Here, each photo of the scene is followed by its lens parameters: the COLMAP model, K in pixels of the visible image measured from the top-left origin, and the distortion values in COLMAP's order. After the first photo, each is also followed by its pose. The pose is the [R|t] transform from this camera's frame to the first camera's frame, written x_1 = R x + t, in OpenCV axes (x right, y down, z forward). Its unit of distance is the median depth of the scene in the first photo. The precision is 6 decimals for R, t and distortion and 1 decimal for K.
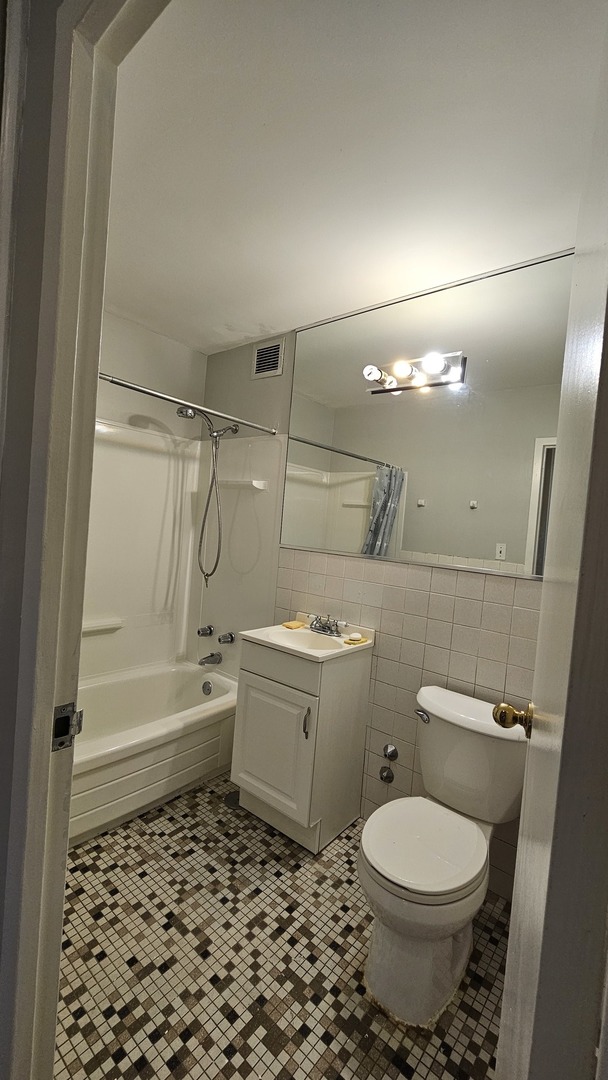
lens RADIAL K [[437.9, 0, 304.0], [0, 437.9, 540.0], [0, 0, 1]] dist [0.001674, -0.003603]
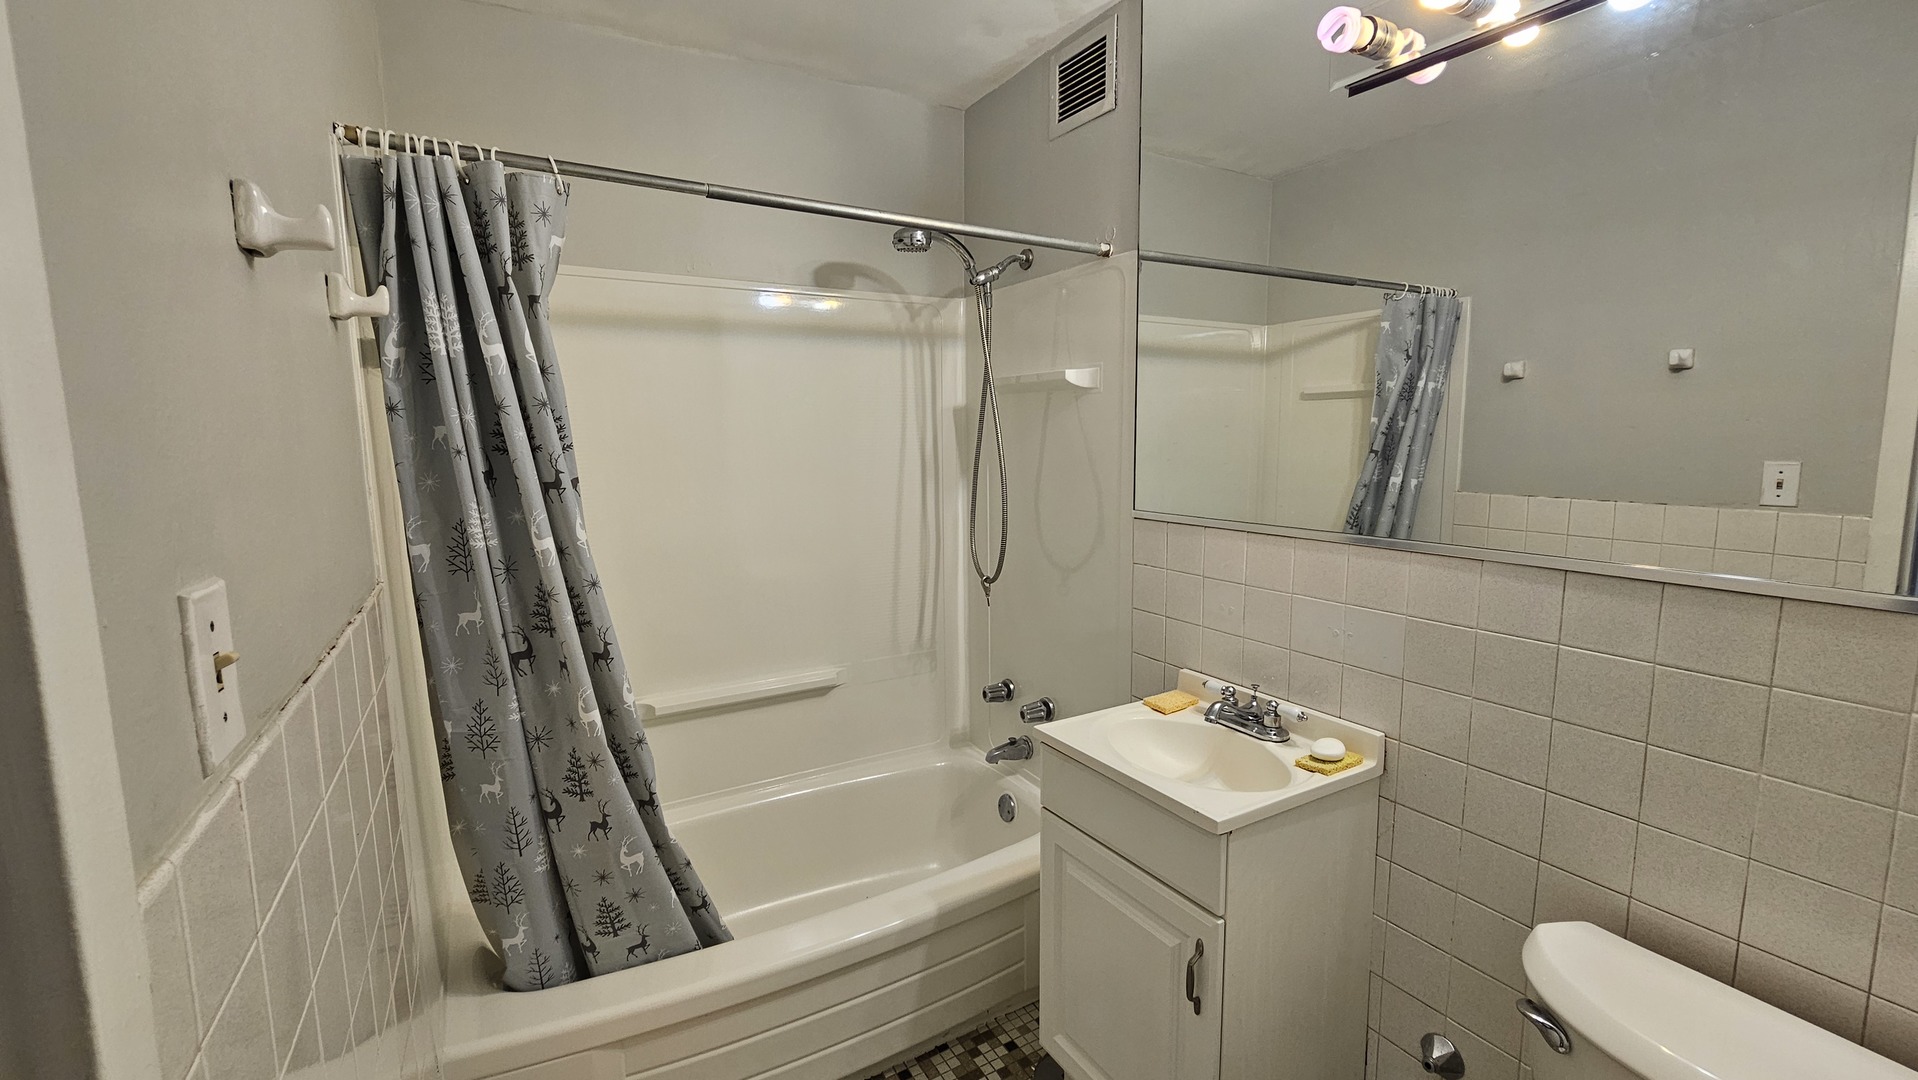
lens RADIAL K [[777.7, 0, 956.0], [0, 777.7, 530.4], [0, 0, 1]] dist [0.001674, -0.003603]
pose [[0.935021, -0.047654, -0.351375, 0.046761], [0.074518, 0.995207, 0.063322, -0.030325], [0.346673, -0.085391, 0.934091, 0.199968]]
